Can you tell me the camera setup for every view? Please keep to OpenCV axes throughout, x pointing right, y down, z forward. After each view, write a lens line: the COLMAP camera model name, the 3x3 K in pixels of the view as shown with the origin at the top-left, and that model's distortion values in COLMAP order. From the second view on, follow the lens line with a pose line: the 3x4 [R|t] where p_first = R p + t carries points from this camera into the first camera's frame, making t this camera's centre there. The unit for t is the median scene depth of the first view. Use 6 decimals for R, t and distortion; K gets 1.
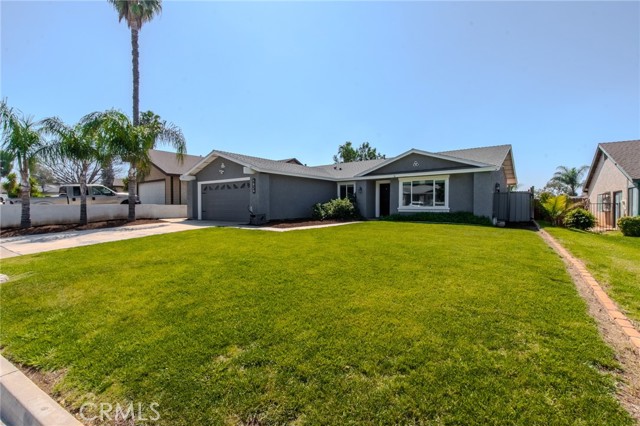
lens RADIAL K [[282.6, 0, 320.1], [0, 282.6, 209.6], [0, 0, 1]] dist [-0.008962, -0.000655]
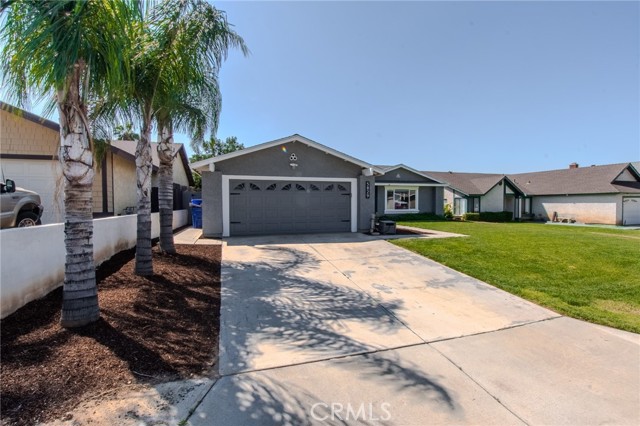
lens RADIAL K [[282.6, 0, 320.0], [0, 282.6, 212.6], [0, 0, 1]] dist [-0.008962, -0.000655]
pose [[0.589951, -0.026455, 0.807006, -0.935253], [0.017259, 0.999648, 0.020154, -0.028985], [-0.807255, 0.002038, 0.590200, 0.542417]]
